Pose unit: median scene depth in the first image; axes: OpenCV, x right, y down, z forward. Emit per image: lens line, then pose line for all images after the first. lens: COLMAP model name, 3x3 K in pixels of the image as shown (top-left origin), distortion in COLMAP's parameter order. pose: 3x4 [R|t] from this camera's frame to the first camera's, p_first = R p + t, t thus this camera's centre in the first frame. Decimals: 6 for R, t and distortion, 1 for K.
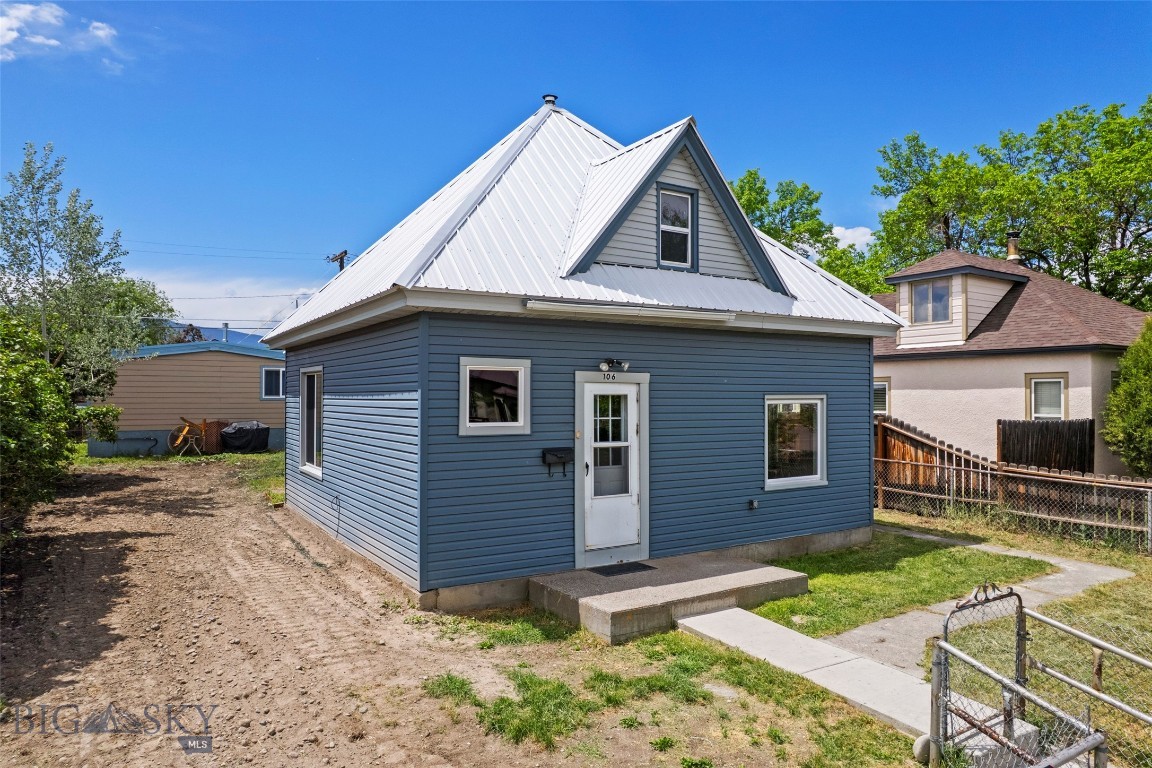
lens RADIAL K [[740.9, 0, 576.0], [0, 740.9, 384.0], [0, 0, 1]] dist [-0.090292, 0.078131]
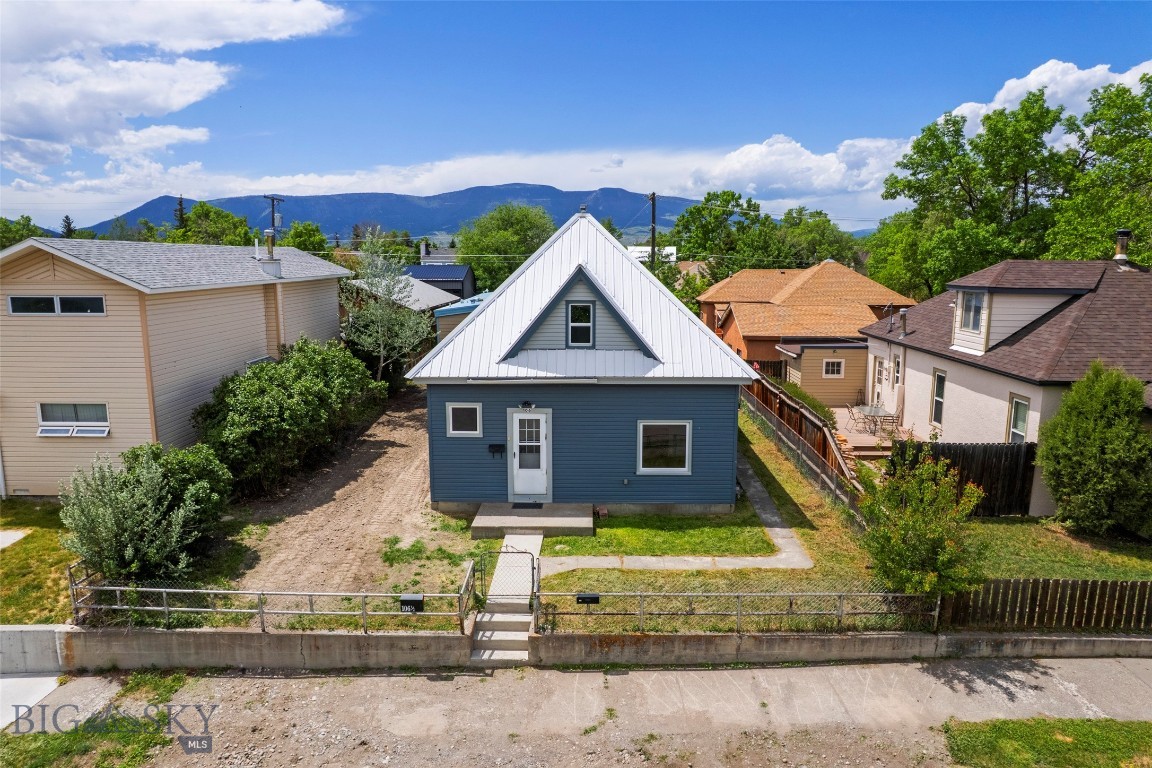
lens RADIAL K [[740.9, 0, 576.0], [0, 740.9, 384.0], [0, 0, 1]] dist [-0.090292, 0.078131]
pose [[0.837911, 0.089917, -0.538349, 1.204308], [0.010295, 0.983557, 0.180302, -0.430937], [0.545710, -0.156620, 0.823208, -0.530282]]
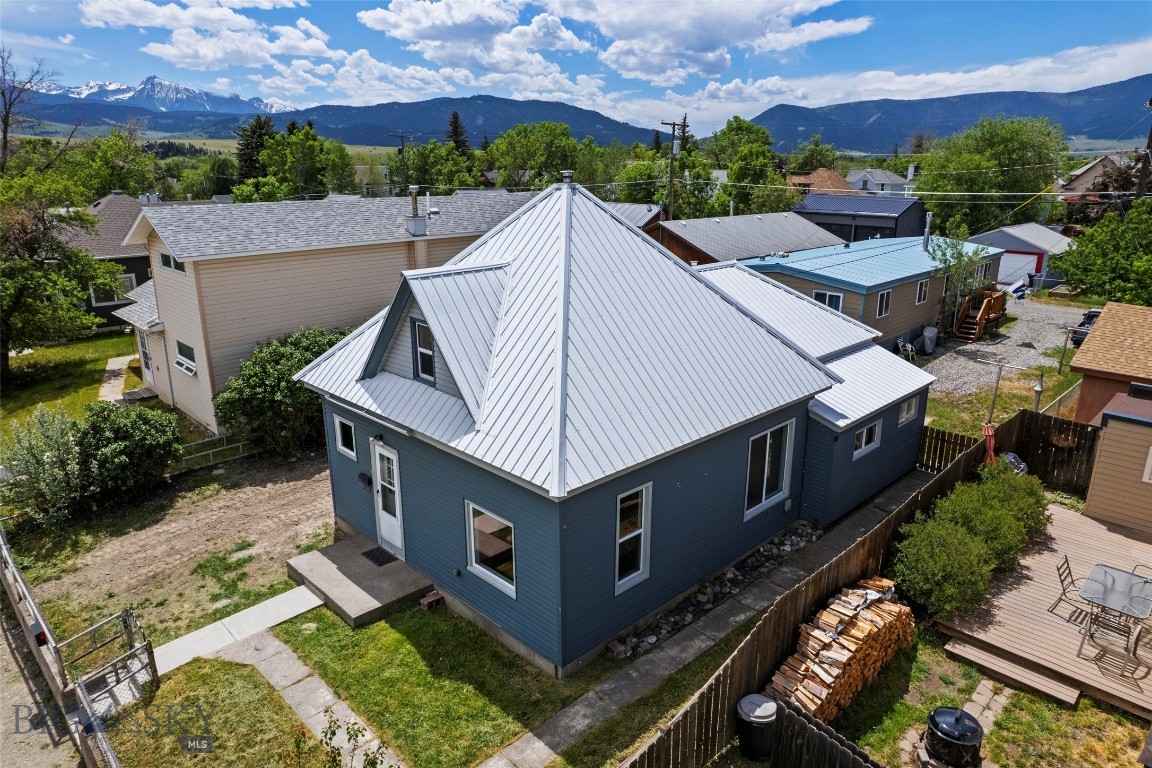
lens RADIAL K [[740.9, 0, 576.0], [0, 740.9, 384.0], [0, 0, 1]] dist [-0.090292, 0.078131]
pose [[0.227191, 0.275983, -0.933926, 1.569632], [0.016644, 0.957763, 0.287076, -0.579103], [0.973708, -0.080765, 0.213001, 1.083172]]
